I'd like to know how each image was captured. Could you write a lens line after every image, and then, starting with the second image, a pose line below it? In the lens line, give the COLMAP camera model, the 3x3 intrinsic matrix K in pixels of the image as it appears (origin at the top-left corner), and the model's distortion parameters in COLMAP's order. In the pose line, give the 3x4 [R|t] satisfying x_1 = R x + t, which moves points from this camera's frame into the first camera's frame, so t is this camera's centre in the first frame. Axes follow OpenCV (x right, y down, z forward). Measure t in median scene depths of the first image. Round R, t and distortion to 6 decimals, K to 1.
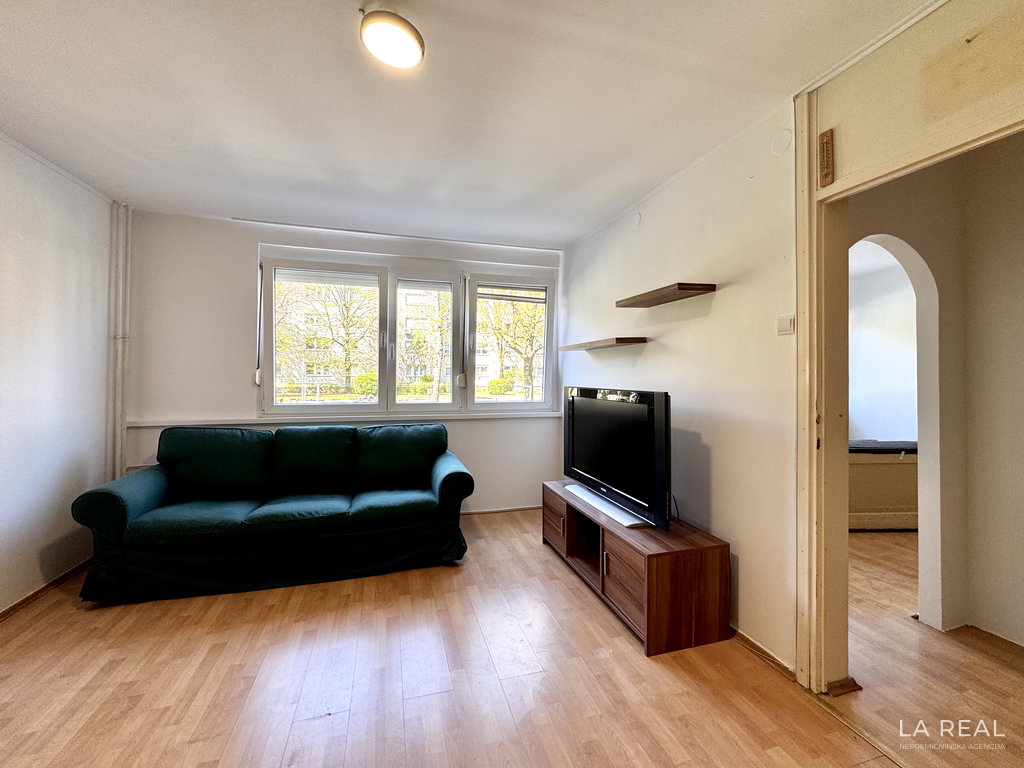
lens RADIAL K [[418.2, 0, 510.6], [0, 418.2, 369.9], [0, 0, 1]] dist [0.000626, 0.000202]
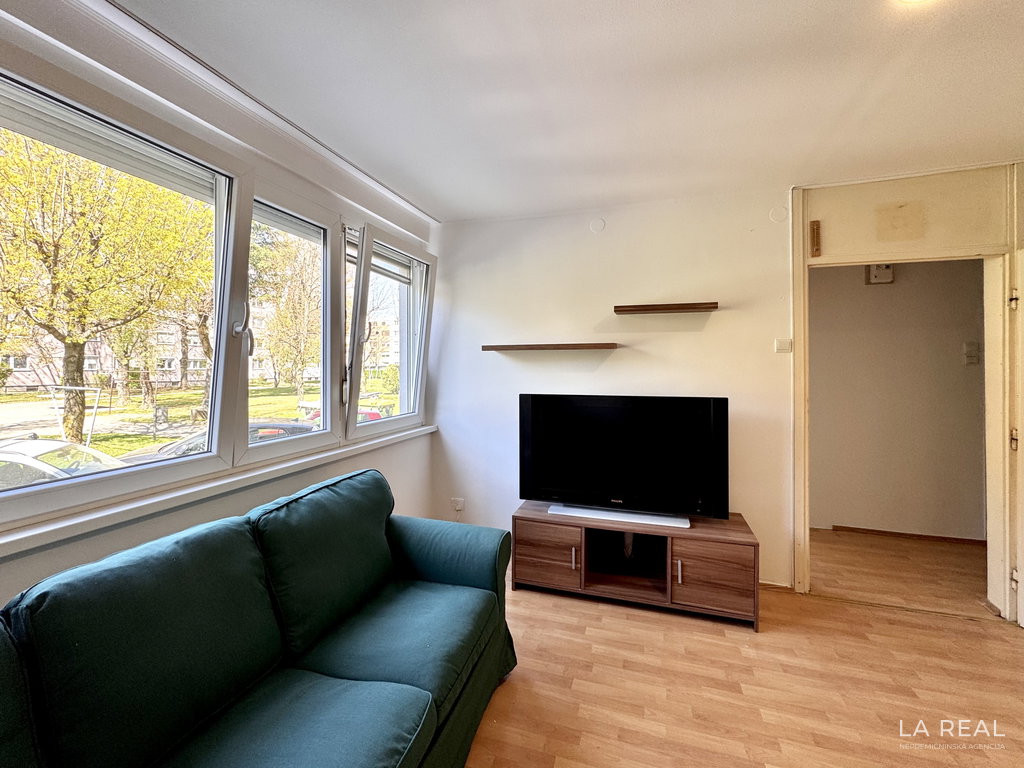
lens RADIAL K [[422.6, 0, 516.2], [0, 422.6, 366.3], [0, 0, 1]] dist [-0.001167, 0.000057]
pose [[0.567163, -0.001086, 0.823605, -0.769410], [-0.007956, 0.999945, 0.006797, -0.030313], [-0.823567, -0.010407, 0.567123, 0.698694]]
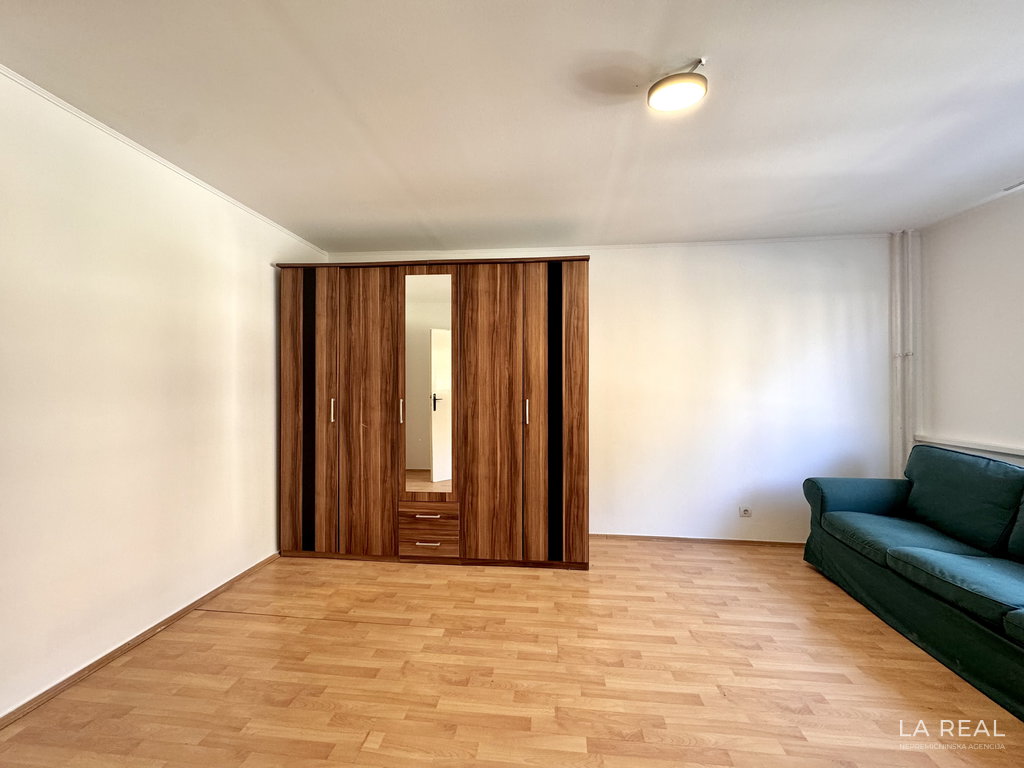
lens RADIAL K [[407.0, 0, 510.8], [0, 407.0, 381.9], [0, 0, 1]] dist [-0.000017, 0.000111]
pose [[-0.380647, -0.015764, -0.924586, 0.513666], [0.007488, 0.999769, -0.020129, 0.004138], [0.924690, -0.014585, -0.380441, 0.572144]]
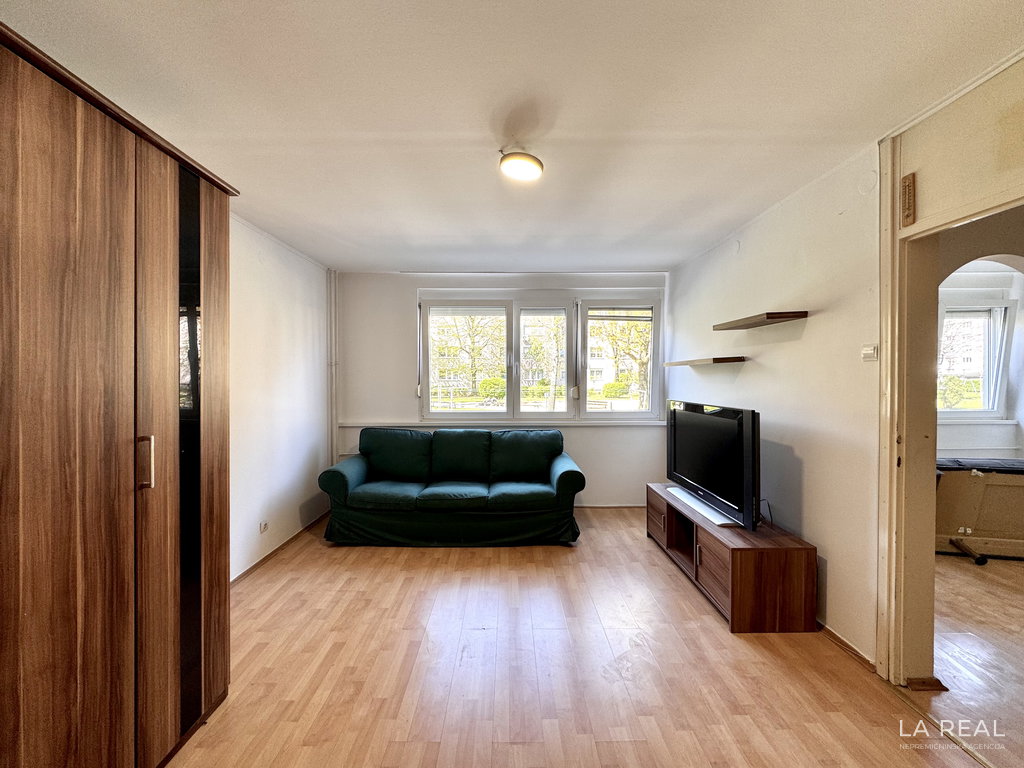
lens RADIAL K [[407.0, 0, 510.8], [0, 407.0, 381.9], [0, 0, 1]] dist [-0.000017, 0.000111]
pose [[0.961574, -0.005433, -0.274493, 0.034947], [0.011459, 0.999727, 0.020353, -0.046329], [0.274307, -0.022716, 0.961374, -0.210802]]
